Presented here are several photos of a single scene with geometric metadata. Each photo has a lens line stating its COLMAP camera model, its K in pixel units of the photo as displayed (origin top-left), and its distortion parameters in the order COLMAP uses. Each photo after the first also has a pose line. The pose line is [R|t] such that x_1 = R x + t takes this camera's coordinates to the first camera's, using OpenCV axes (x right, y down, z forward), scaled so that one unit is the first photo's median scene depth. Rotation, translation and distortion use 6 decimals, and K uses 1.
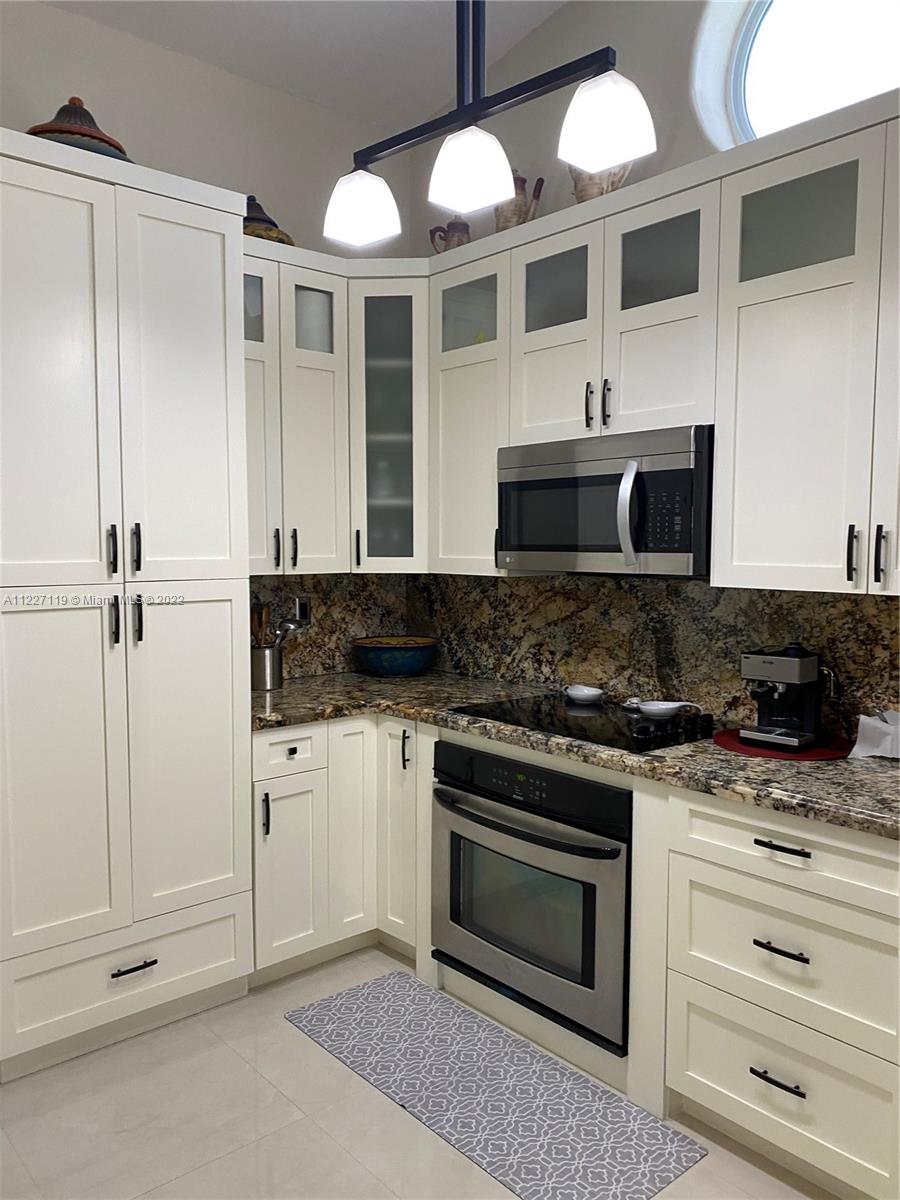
lens RADIAL K [[910.8, 0, 458.1], [0, 910.8, 622.4], [0, 0, 1]] dist [0.030894, -0.038270]
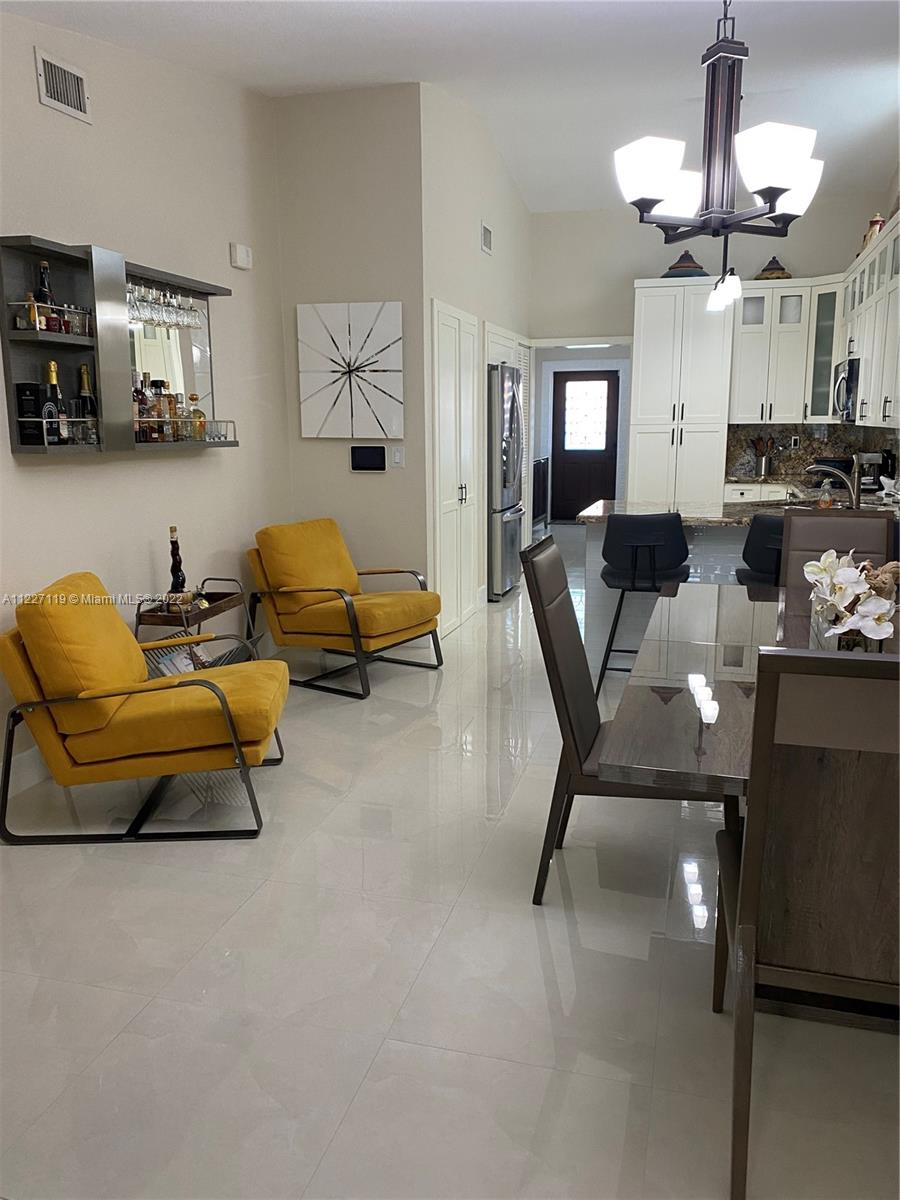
lens RADIAL K [[910.8, 0, 448.8], [0, 910.8, 592.3], [0, 0, 1]] dist [0.030894, -0.038270]
pose [[0.546631, 0.146532, -0.824453, 1.338139], [-0.065940, 0.989045, 0.132065, 0.116664], [0.834773, -0.017826, 0.550305, -0.955191]]
